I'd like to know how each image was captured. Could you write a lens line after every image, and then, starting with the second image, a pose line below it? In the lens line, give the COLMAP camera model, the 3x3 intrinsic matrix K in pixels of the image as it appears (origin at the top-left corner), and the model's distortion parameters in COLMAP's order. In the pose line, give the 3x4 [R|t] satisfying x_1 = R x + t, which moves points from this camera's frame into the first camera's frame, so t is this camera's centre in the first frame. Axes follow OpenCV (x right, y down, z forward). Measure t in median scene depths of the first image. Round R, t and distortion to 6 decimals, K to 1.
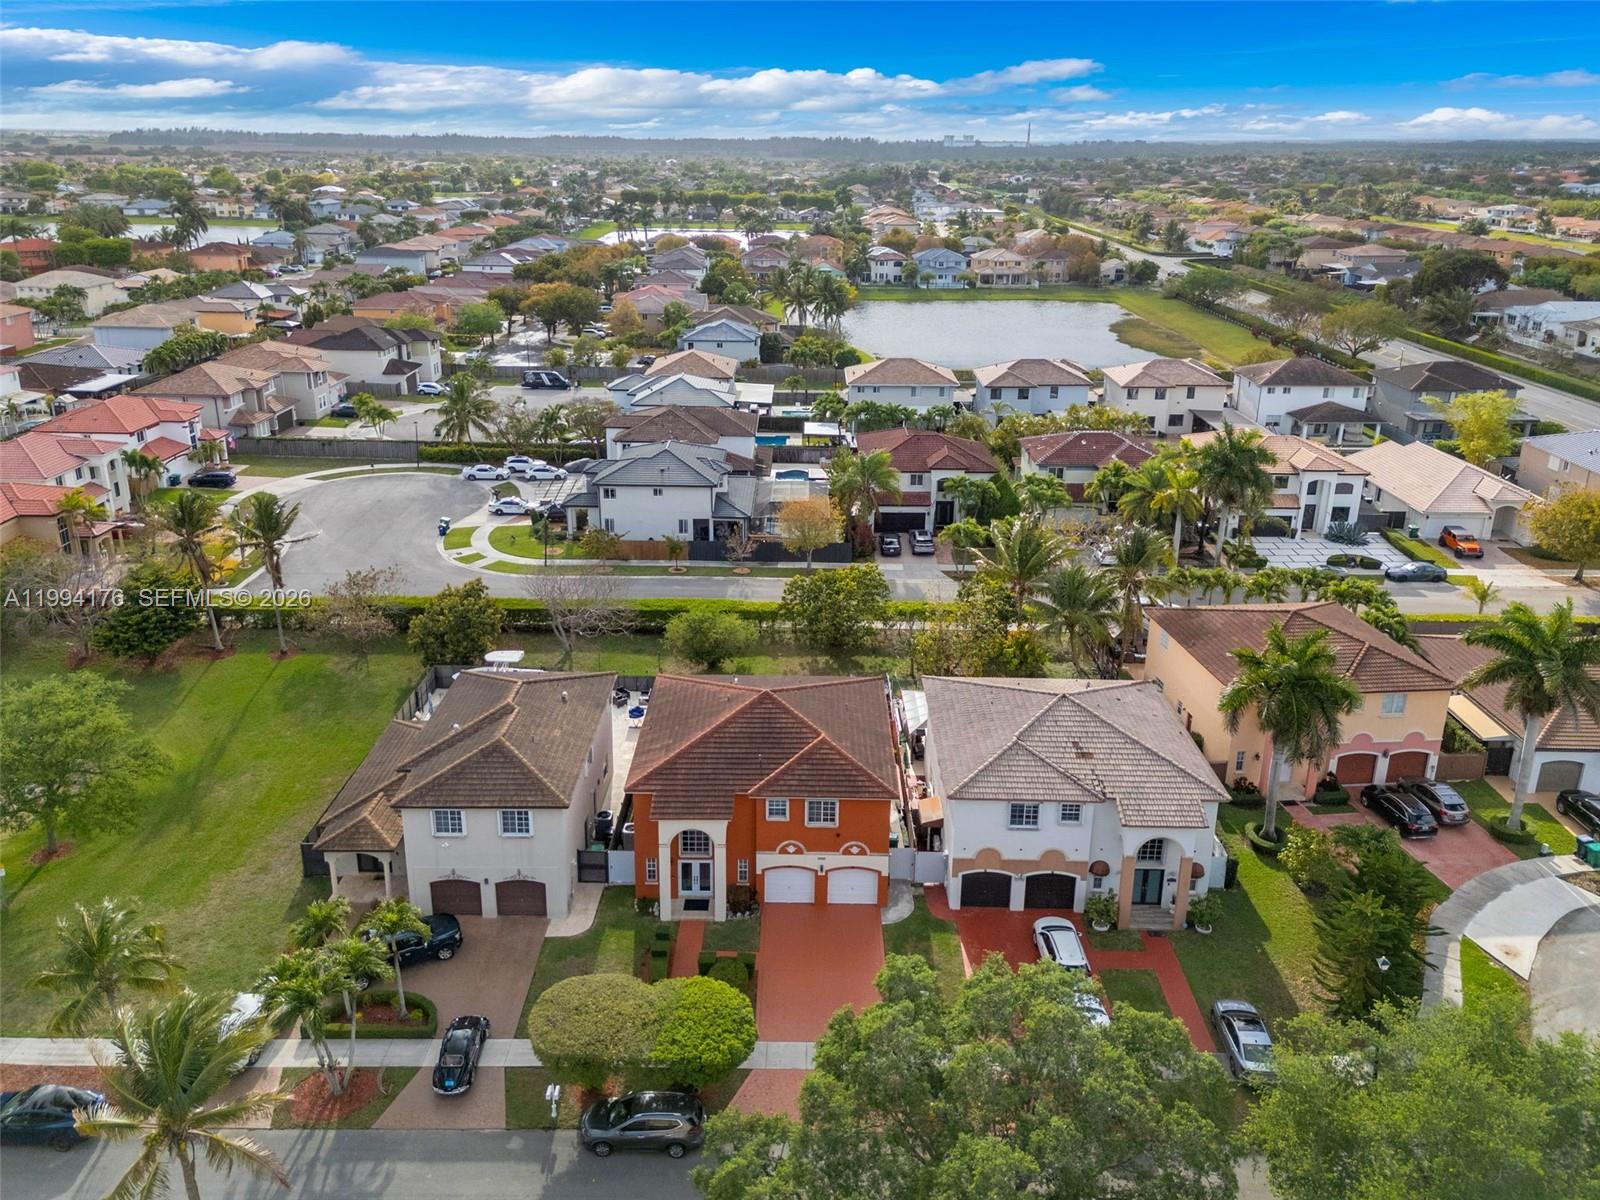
lens RADIAL K [[1150.8, 0, 800.0], [0, 1150.8, 600.0], [0, 0, 1]] dist [0.101353, -0.083385]
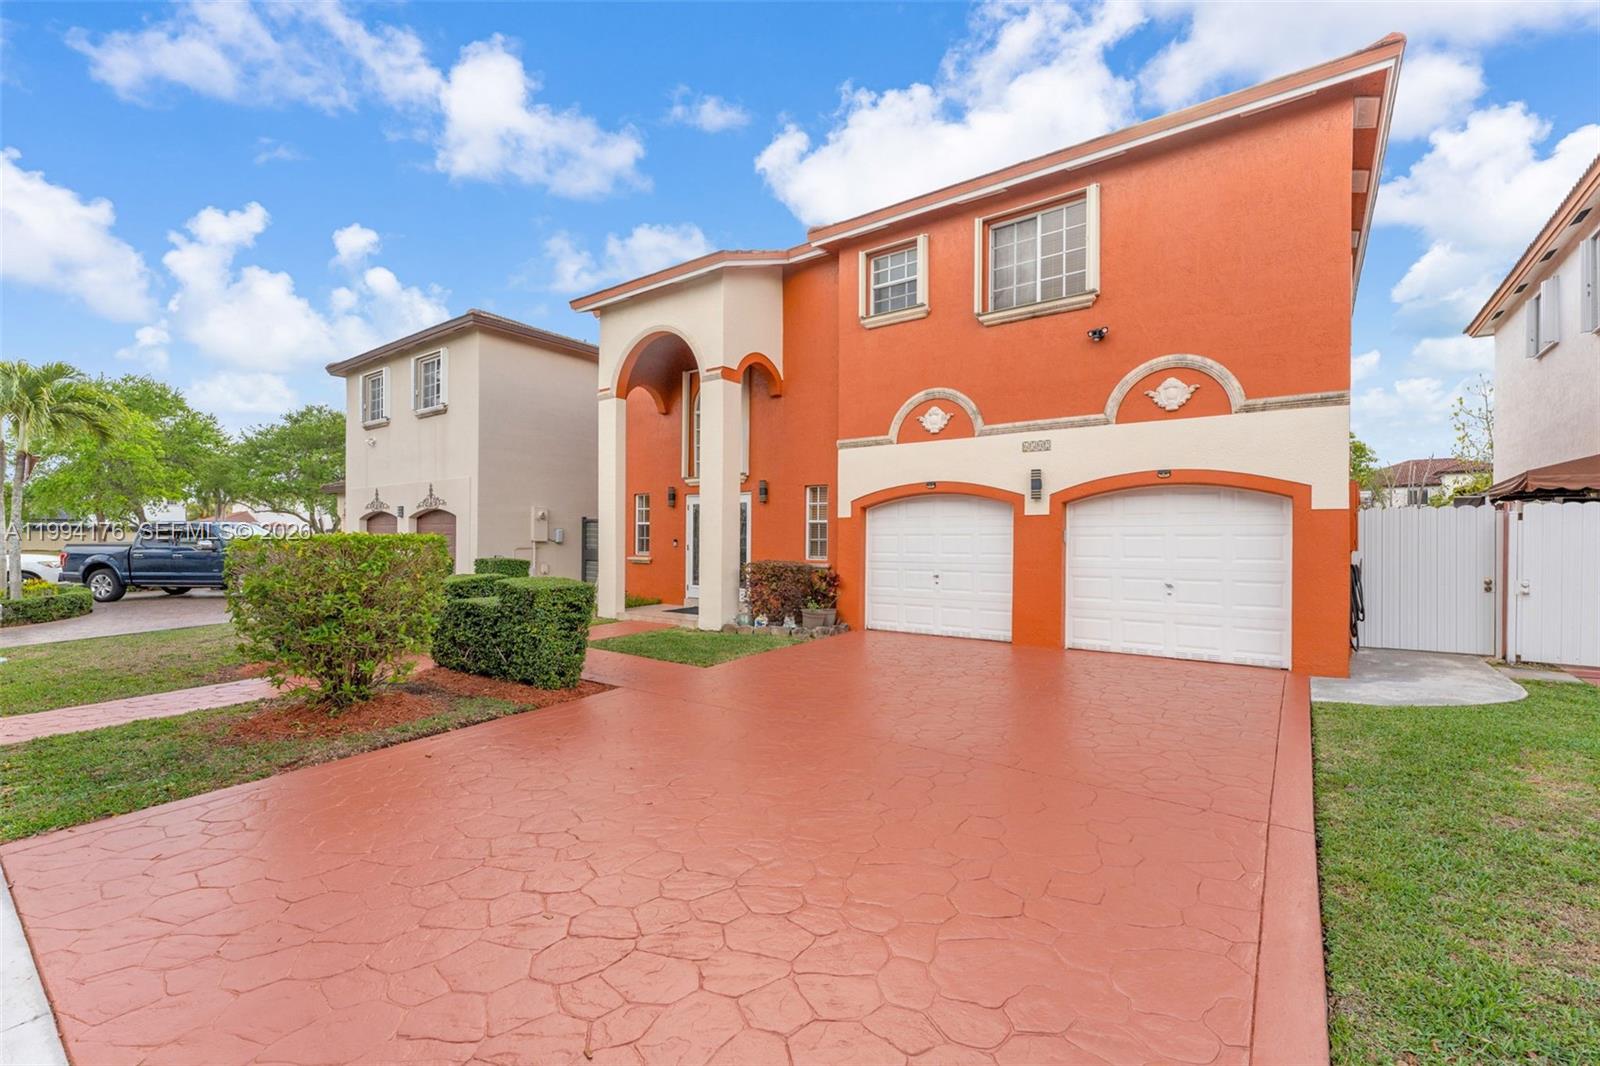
lens RADIAL K [[677.8, 0, 797.5], [0, 677.8, 539.7], [0, 0, 1]] dist [-0.000041, -0.000063]
pose [[0.805635, -0.014257, -0.592240, 0.035217], [-0.211402, 0.926972, -0.309890, 0.157583], [0.553408, 0.374859, 0.743788, 0.439189]]
